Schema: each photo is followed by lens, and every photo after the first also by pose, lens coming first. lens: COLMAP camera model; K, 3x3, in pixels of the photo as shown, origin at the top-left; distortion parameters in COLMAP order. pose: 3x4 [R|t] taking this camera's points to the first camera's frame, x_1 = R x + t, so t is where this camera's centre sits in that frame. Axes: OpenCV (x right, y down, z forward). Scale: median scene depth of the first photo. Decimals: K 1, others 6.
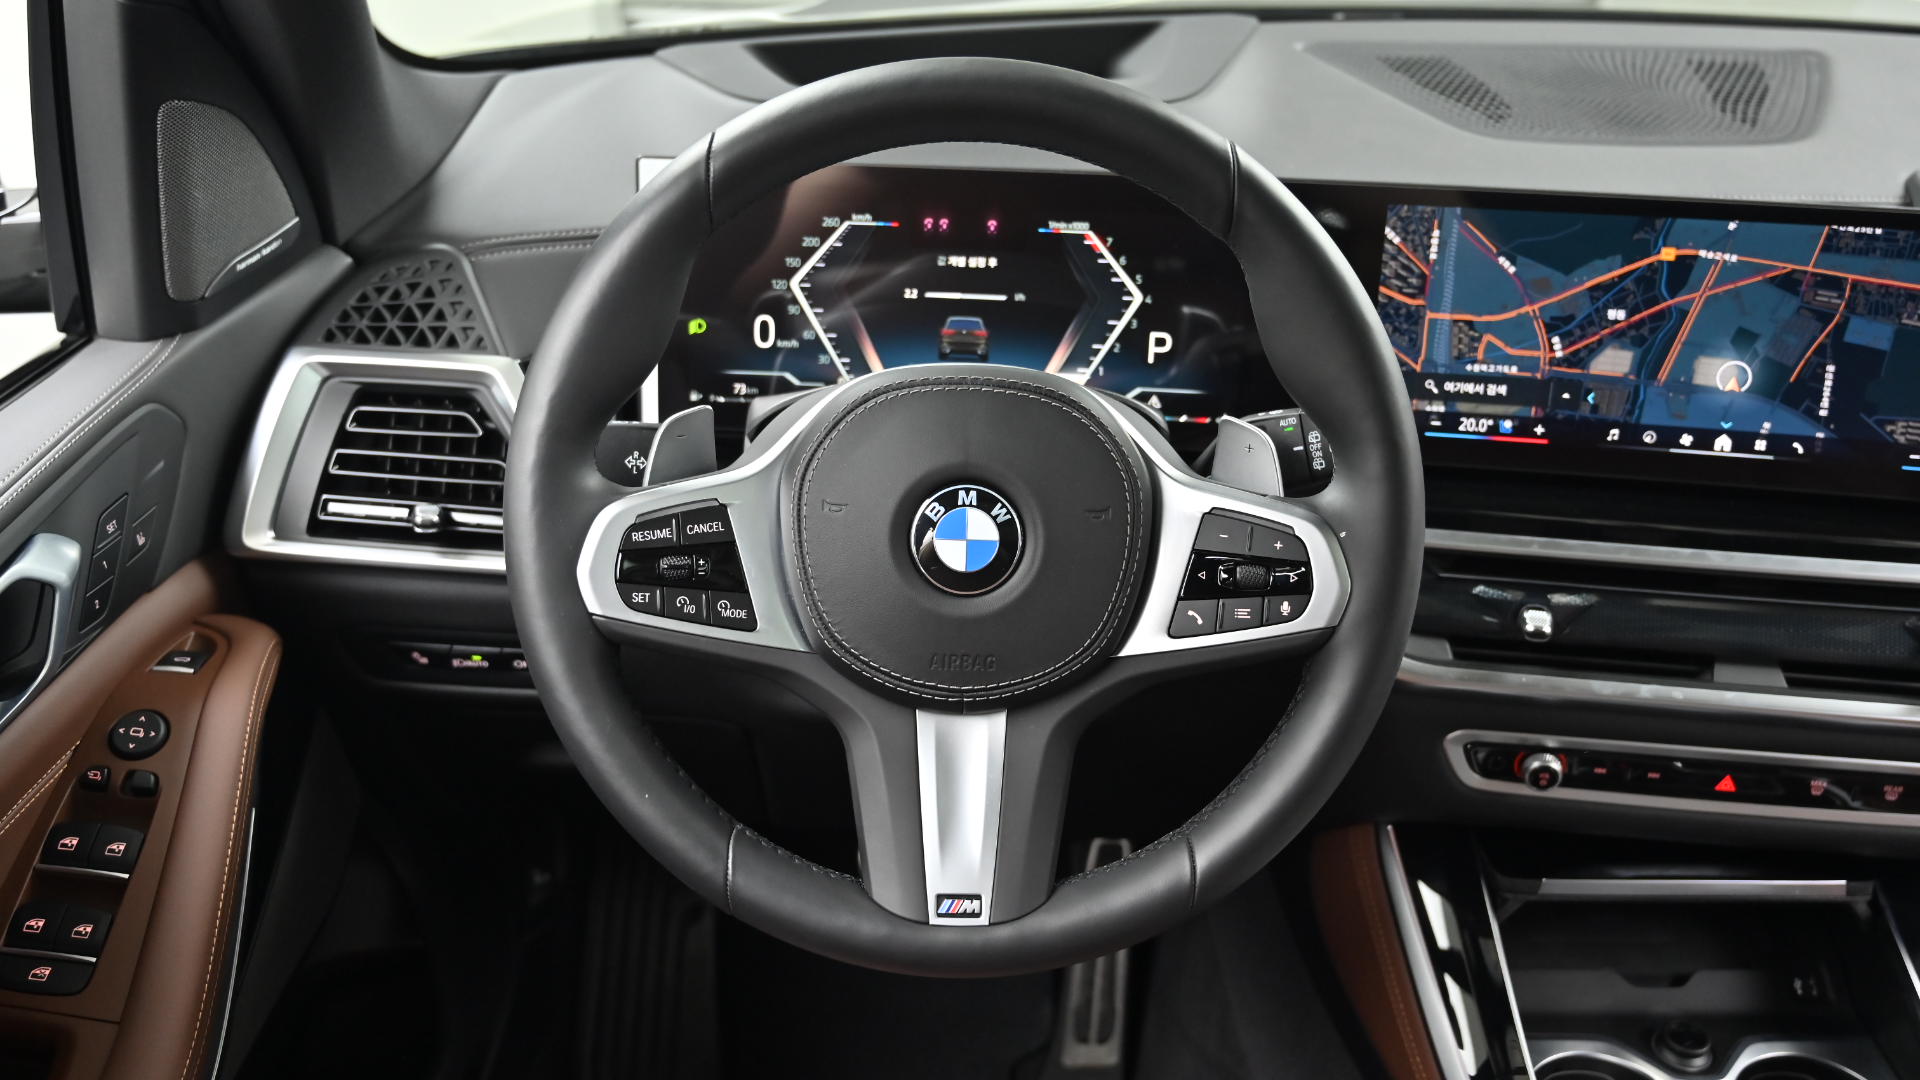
lens RADIAL K [[1724.7, 0, 964.7], [0, 1724.7, 541.3], [0, 0, 1]] dist [-0.005871, 0.012973]
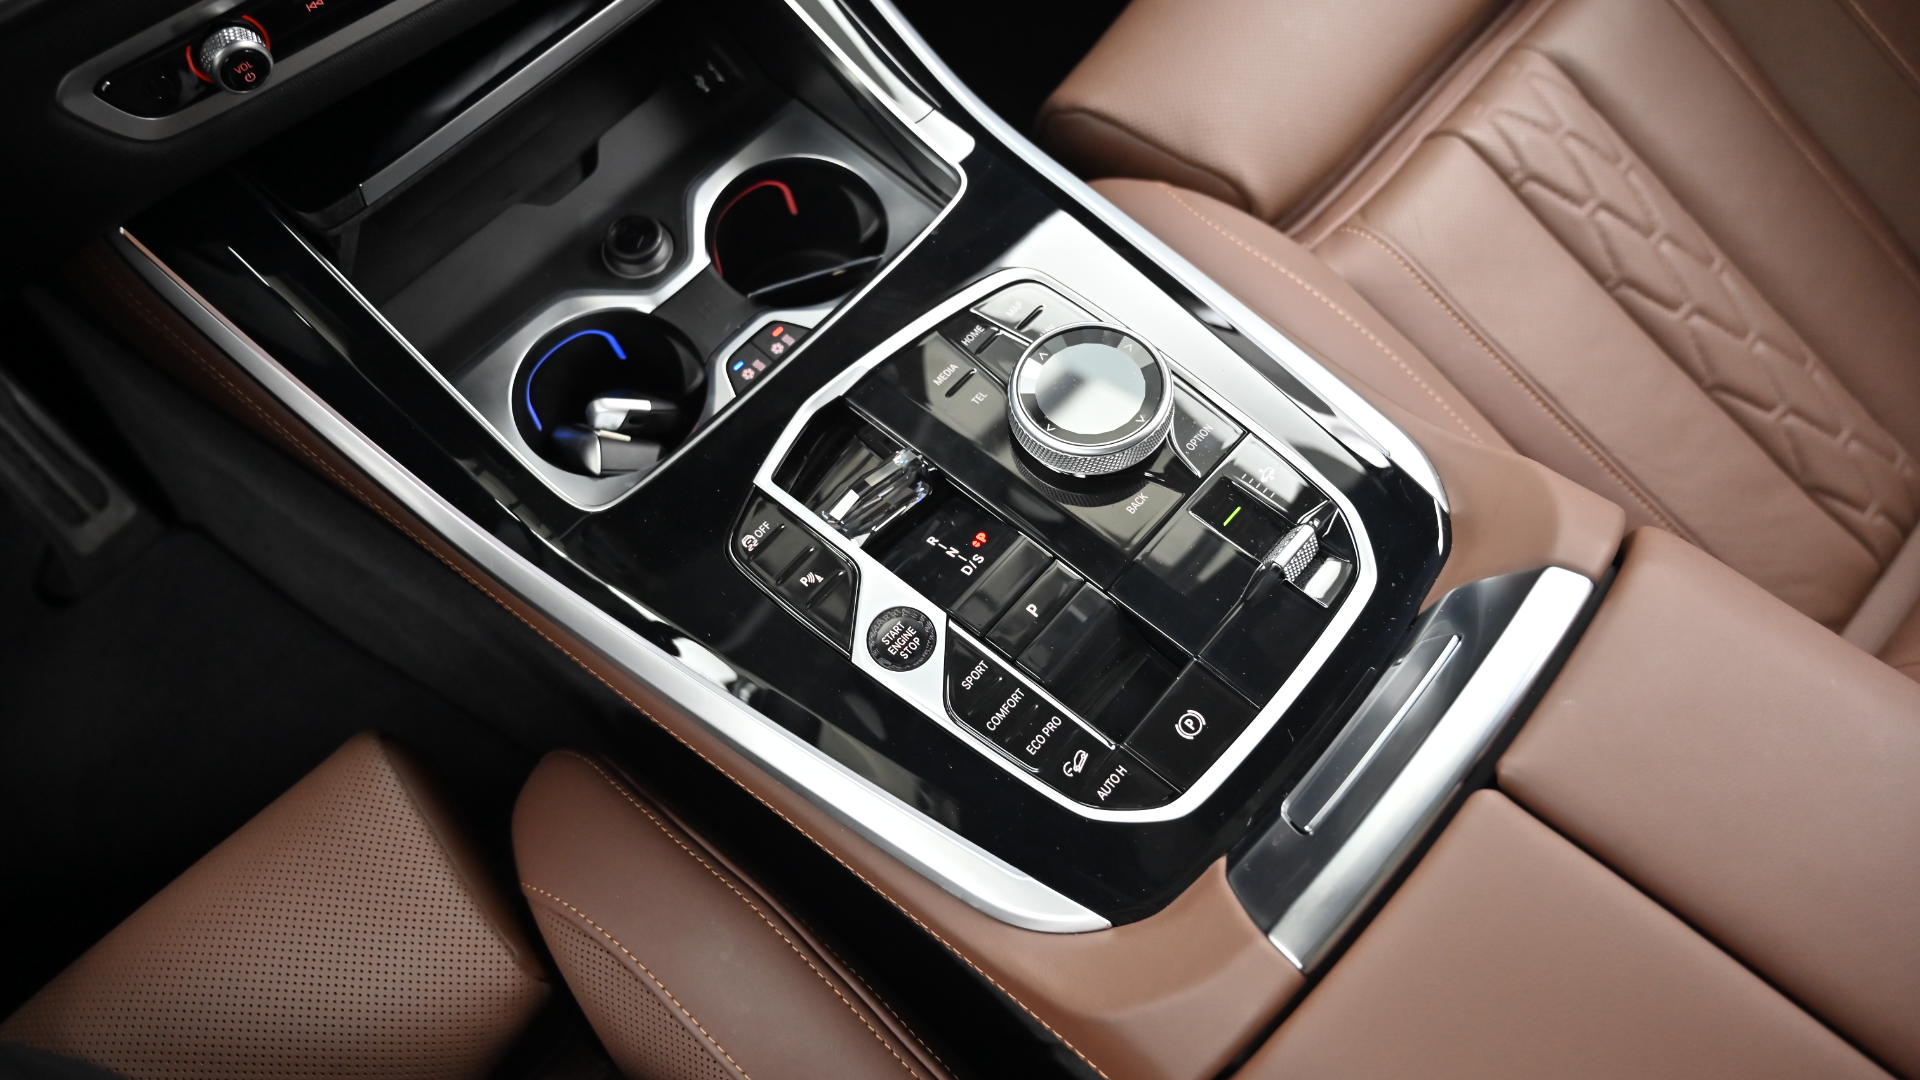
lens RADIAL K [[1317.6, 0, 954.3], [0, 1317.6, 535.1], [0, 0, 1]] dist [0.006547, 0.005630]
pose [[0.682620, -0.670717, 0.290117, 0.263412], [0.349937, 0.648538, 0.675975, 0.013494], [-0.641540, -0.359912, 0.677414, 0.460772]]
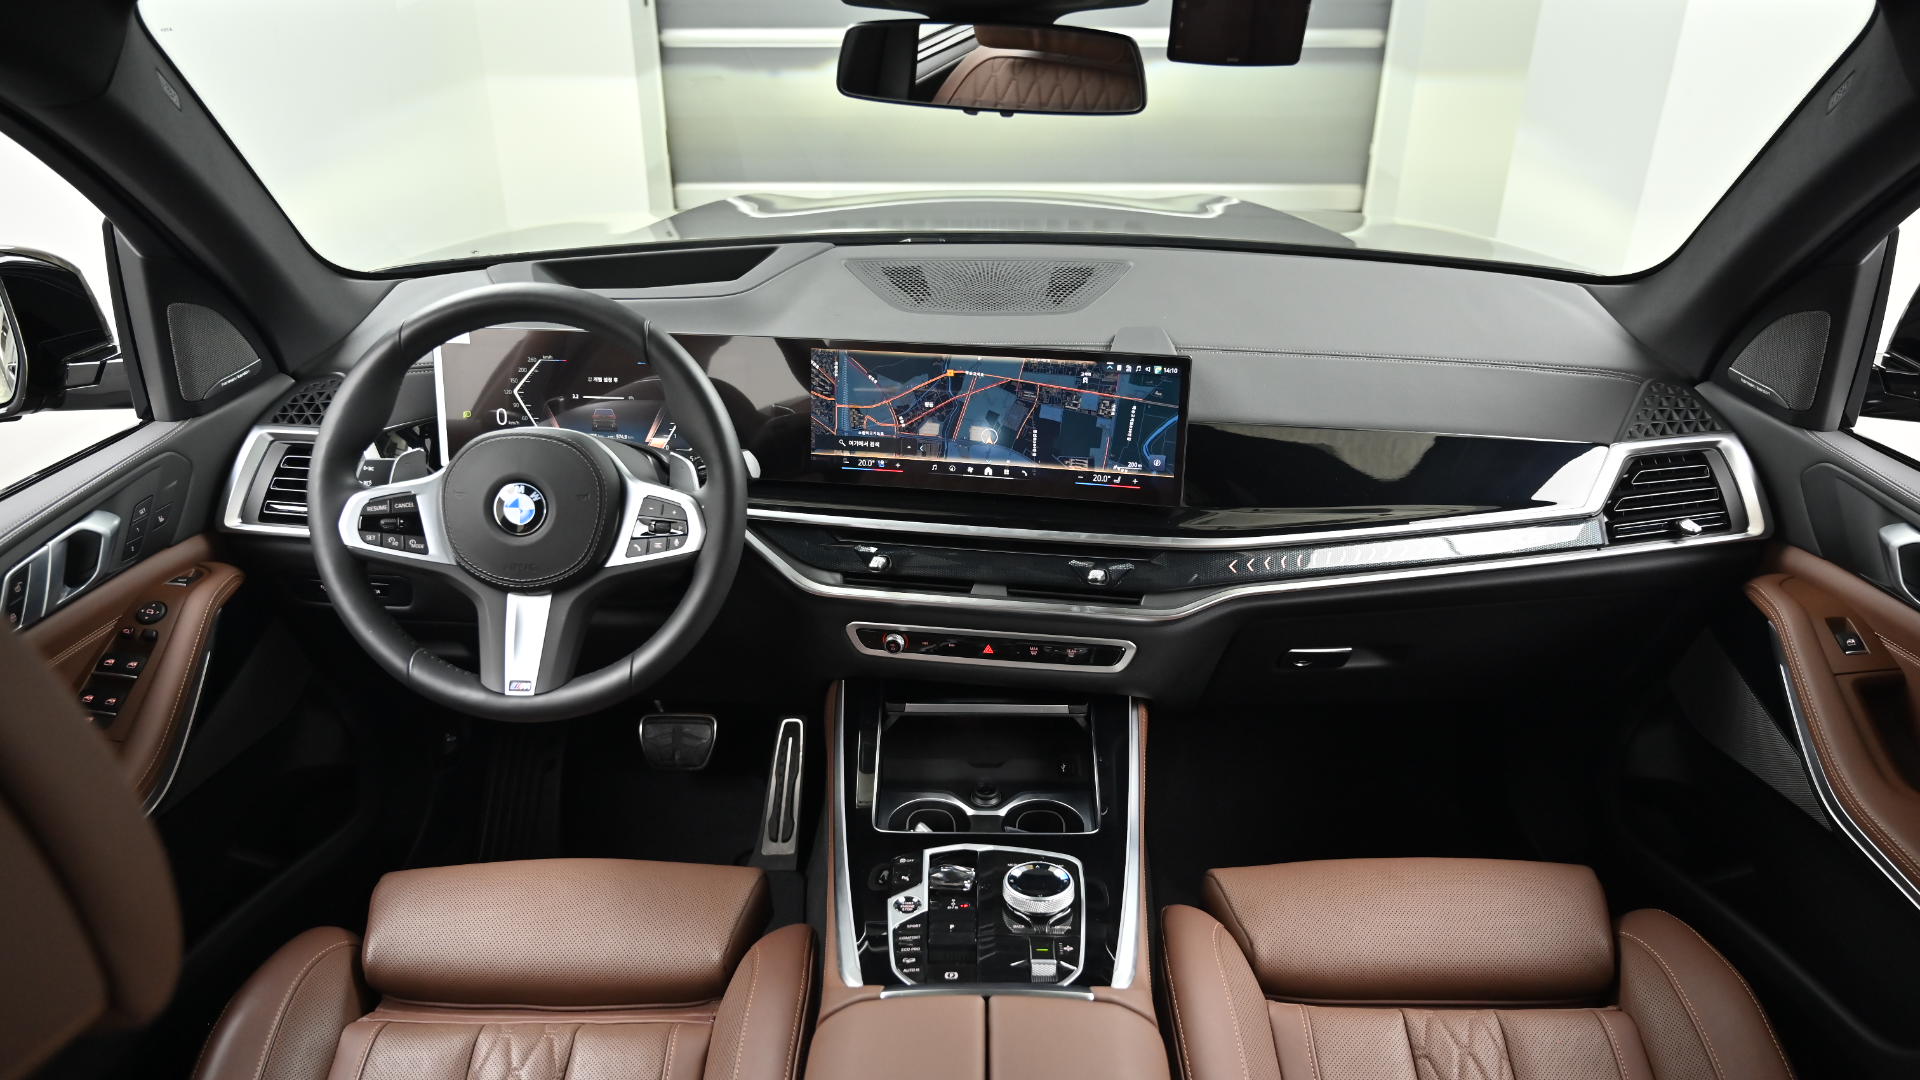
lens RADIAL K [[1317.6, 0, 953.6], [0, 1317.6, 532.7], [0, 0, 1]] dist [0.006547, 0.005630]
pose [[0.999322, -0.002618, -0.036717, 0.461302], [0.000813, 0.998794, -0.049086, 0.084034], [0.036801, 0.049023, 0.998119, -0.462052]]
